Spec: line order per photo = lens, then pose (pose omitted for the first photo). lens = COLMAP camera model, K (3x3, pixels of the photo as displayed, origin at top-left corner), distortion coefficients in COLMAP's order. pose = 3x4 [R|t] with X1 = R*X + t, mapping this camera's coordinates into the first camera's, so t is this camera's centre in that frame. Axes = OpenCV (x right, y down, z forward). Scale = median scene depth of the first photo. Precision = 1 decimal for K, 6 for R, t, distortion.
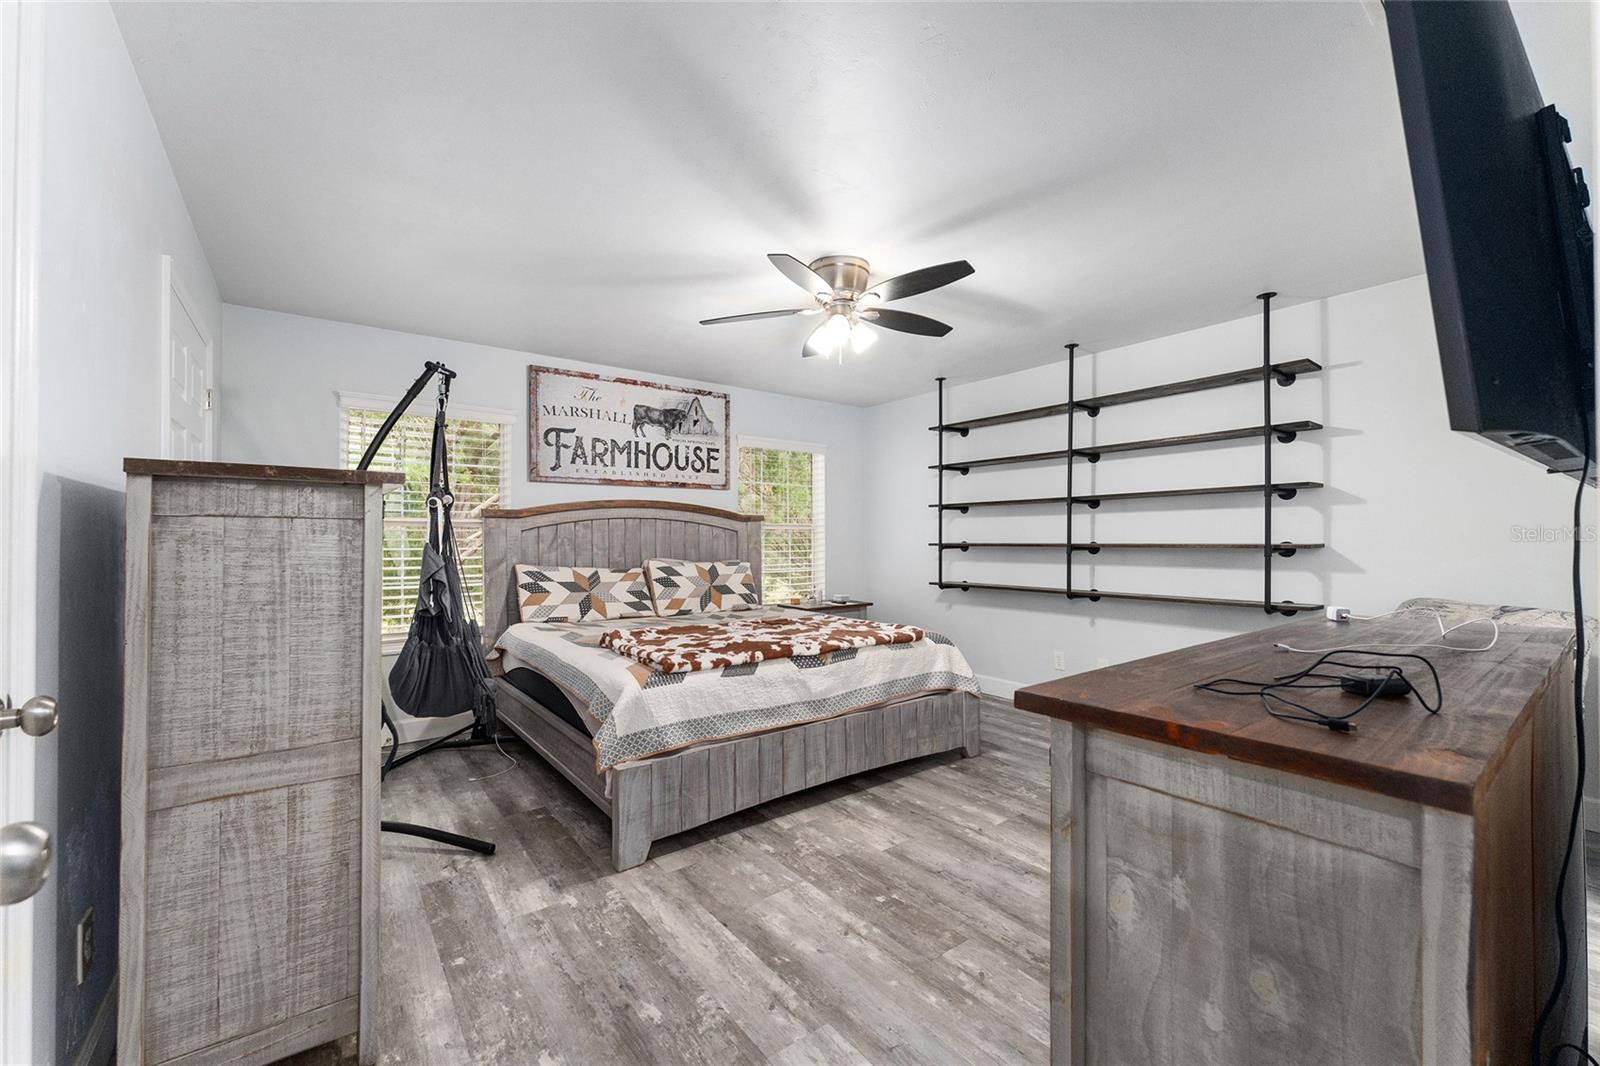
lens RADIAL K [[639.8, 0, 798.7], [0, 639.8, 532.5], [0, 0, 1]] dist [0.000110, -0.000015]
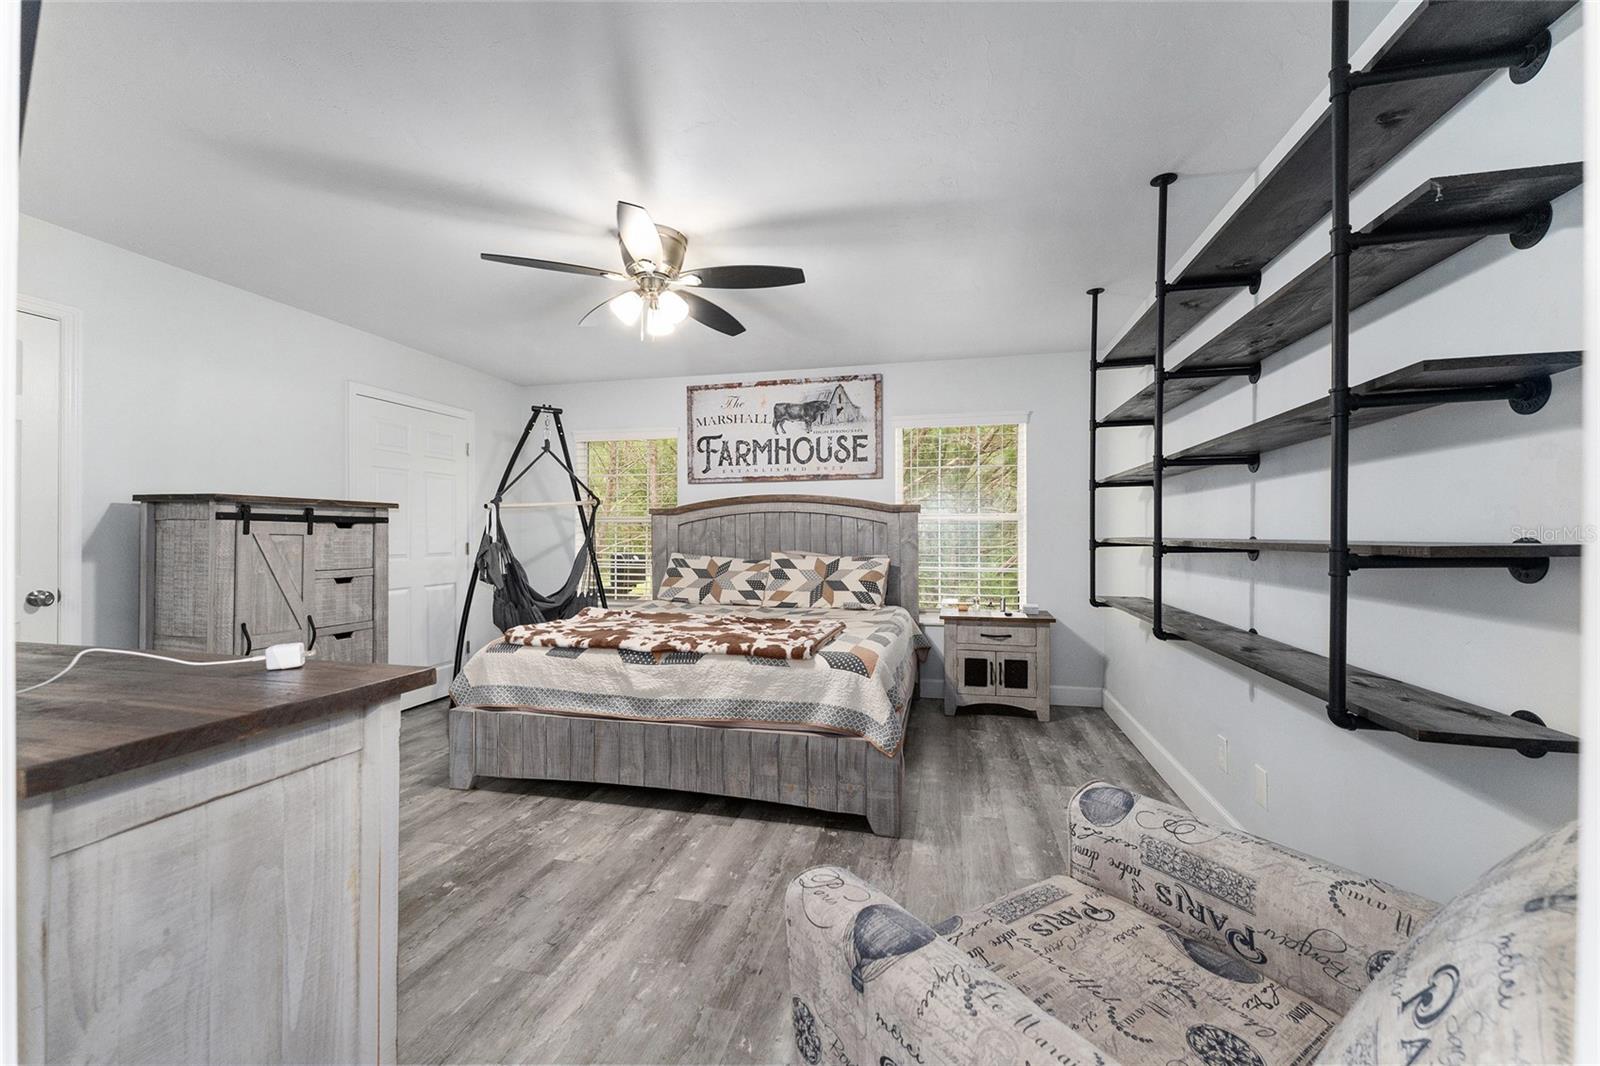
lens RADIAL K [[639.8, 0, 798.7], [0, 639.8, 532.5], [0, 0, 1]] dist [0.000110, -0.000015]
pose [[0.635959, -0.000191, -0.771723, 0.599495], [0.007265, 0.999957, 0.005739, 0.005606], [0.771689, -0.009256, 0.635933, 0.373602]]
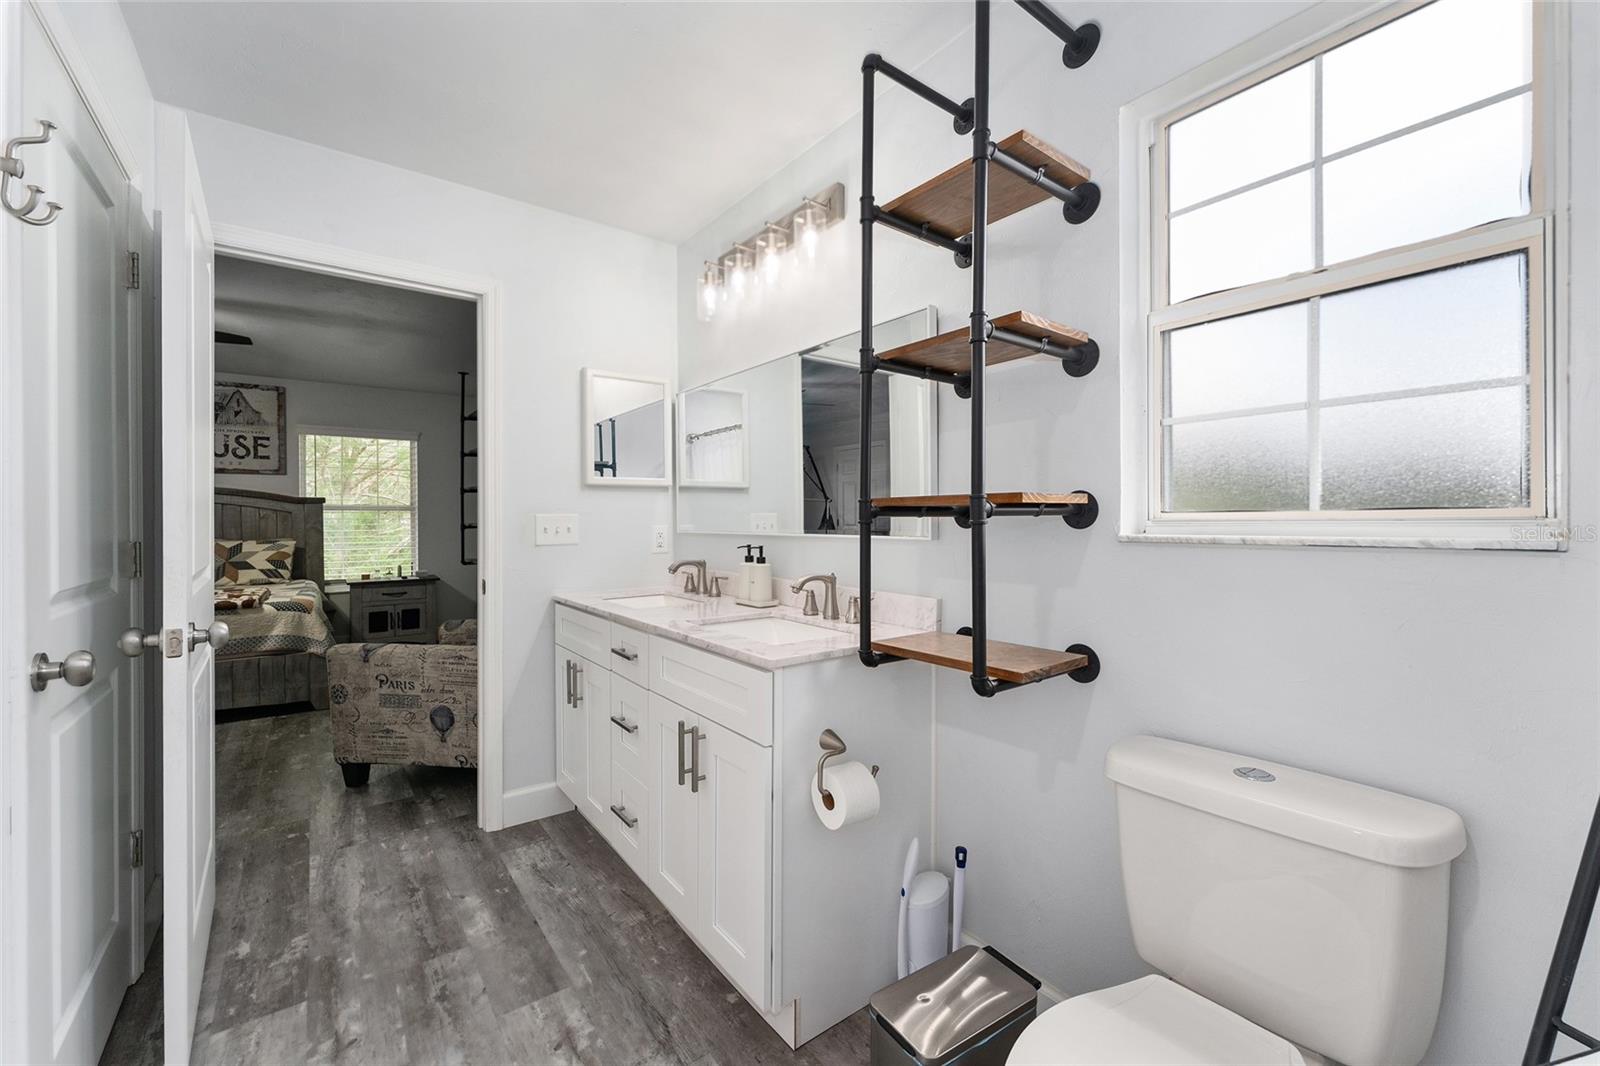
lens RADIAL K [[645.0, 0, 798.1], [0, 645.0, 523.1], [0, 0, 1]] dist [0.000314, 0.000056]
pose [[0.999996, -0.000847, -0.002613, 0.885290], [0.000892, 0.999848, 0.017415, -0.002451], [0.002598, -0.017417, 0.999845, -0.116893]]
